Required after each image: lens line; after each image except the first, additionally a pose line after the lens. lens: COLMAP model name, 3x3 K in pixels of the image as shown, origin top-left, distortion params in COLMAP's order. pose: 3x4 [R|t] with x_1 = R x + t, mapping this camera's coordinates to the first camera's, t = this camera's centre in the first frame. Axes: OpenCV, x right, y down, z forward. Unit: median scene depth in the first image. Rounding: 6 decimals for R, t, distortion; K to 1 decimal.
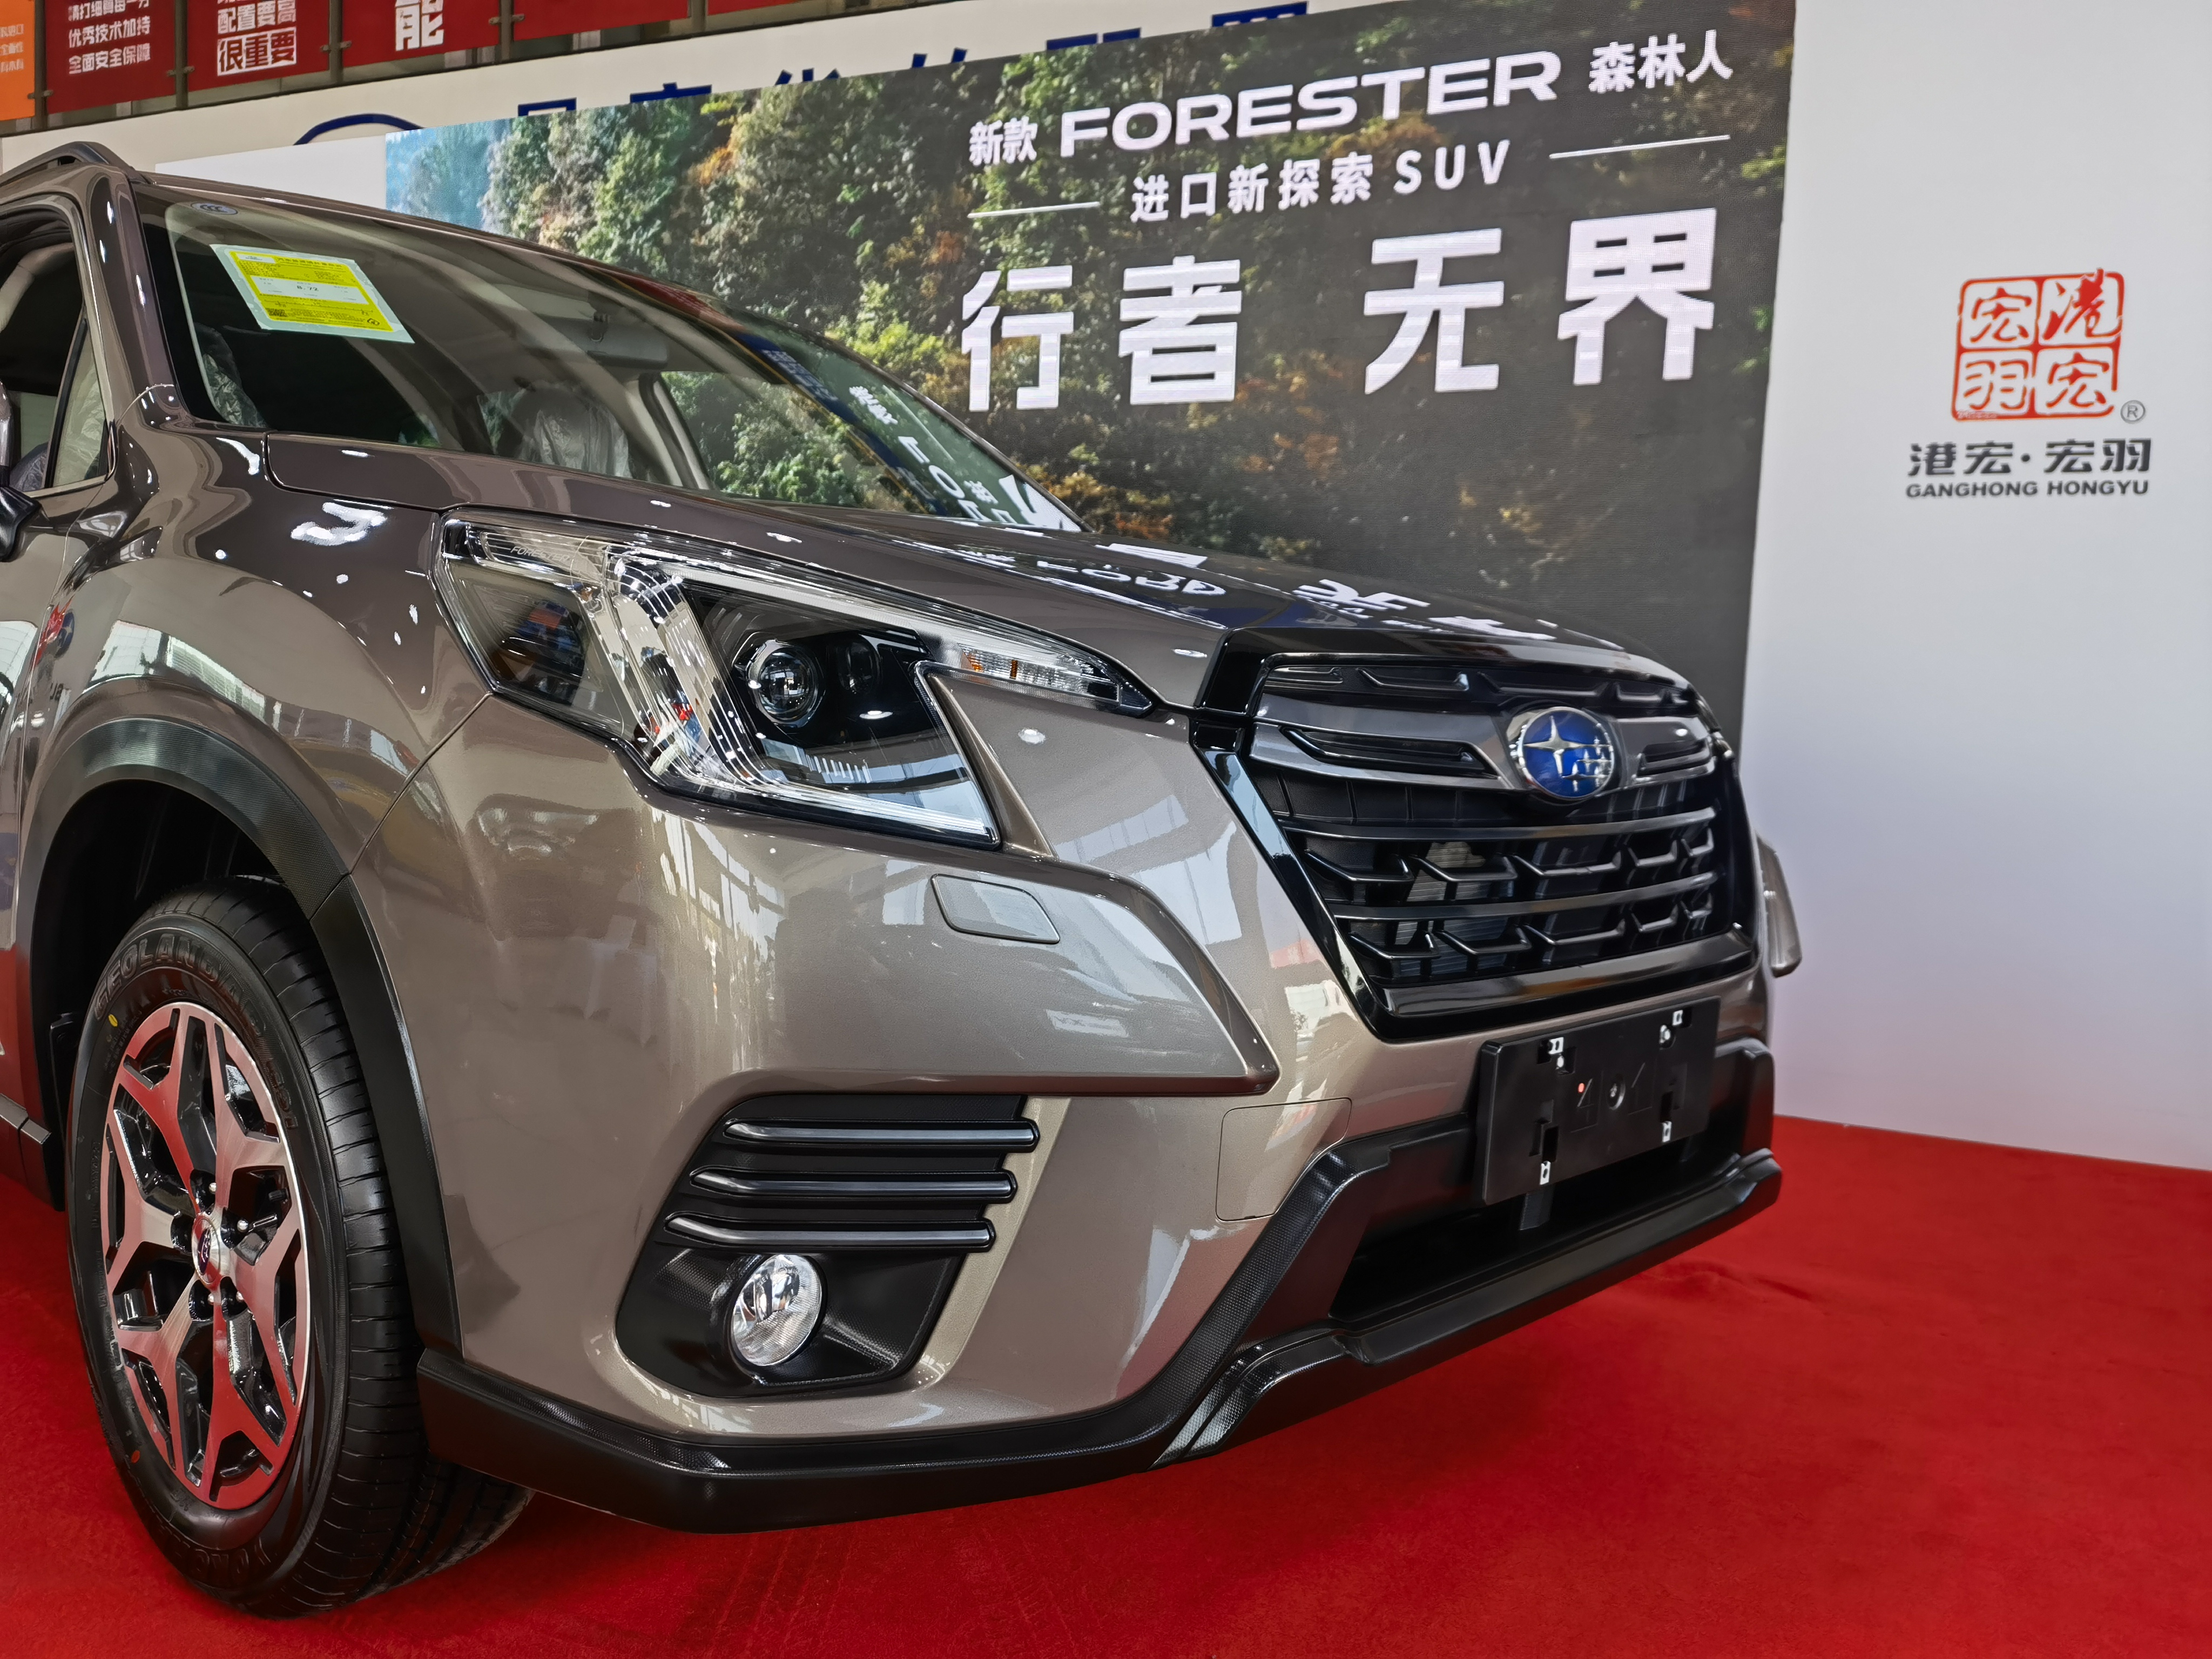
lens RADIAL K [[1799.0, 0, 1102.8], [0, 1799.0, 818.3], [0, 0, 1]] dist [0.103154, -0.102713]
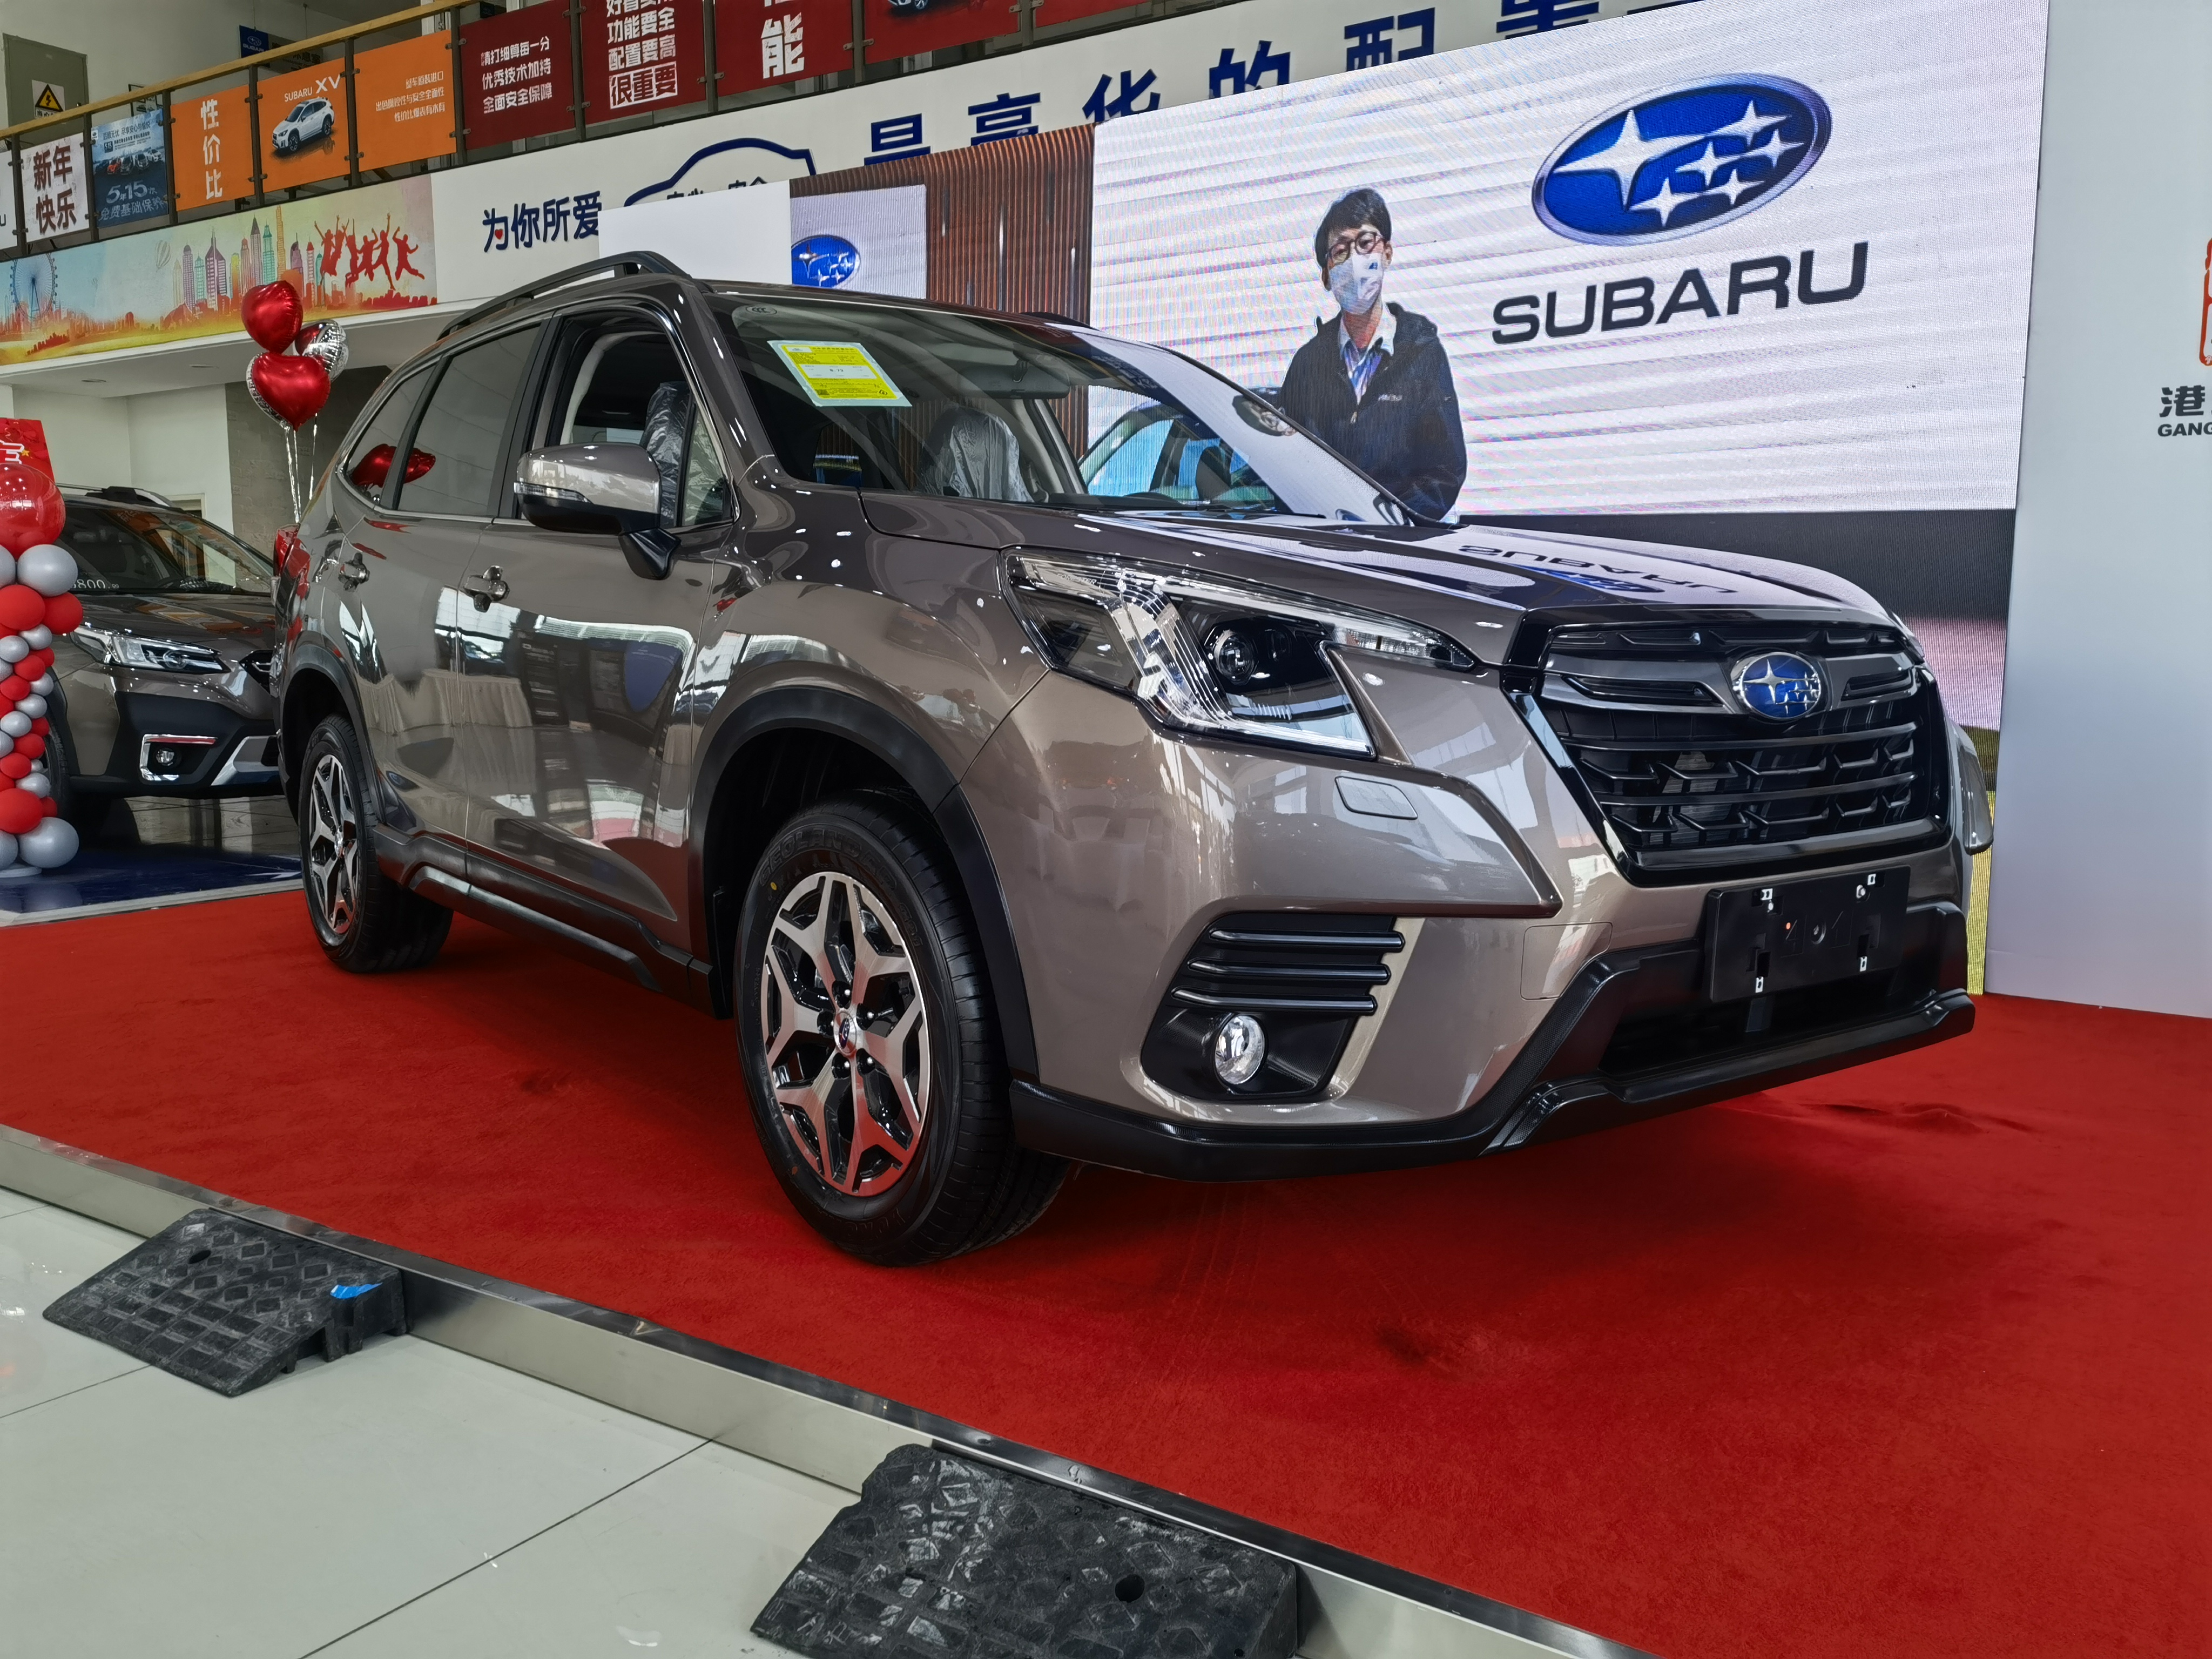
lens RADIAL K [[1799.0, 0, 1102.8], [0, 1799.0, 818.3], [0, 0, 1]] dist [0.103154, -0.102713]
pose [[0.987687, -0.012285, -0.155961, -0.038862], [0.018108, 0.999189, 0.035970, 0.005596], [0.155392, -0.038351, 0.987108, -0.475882]]
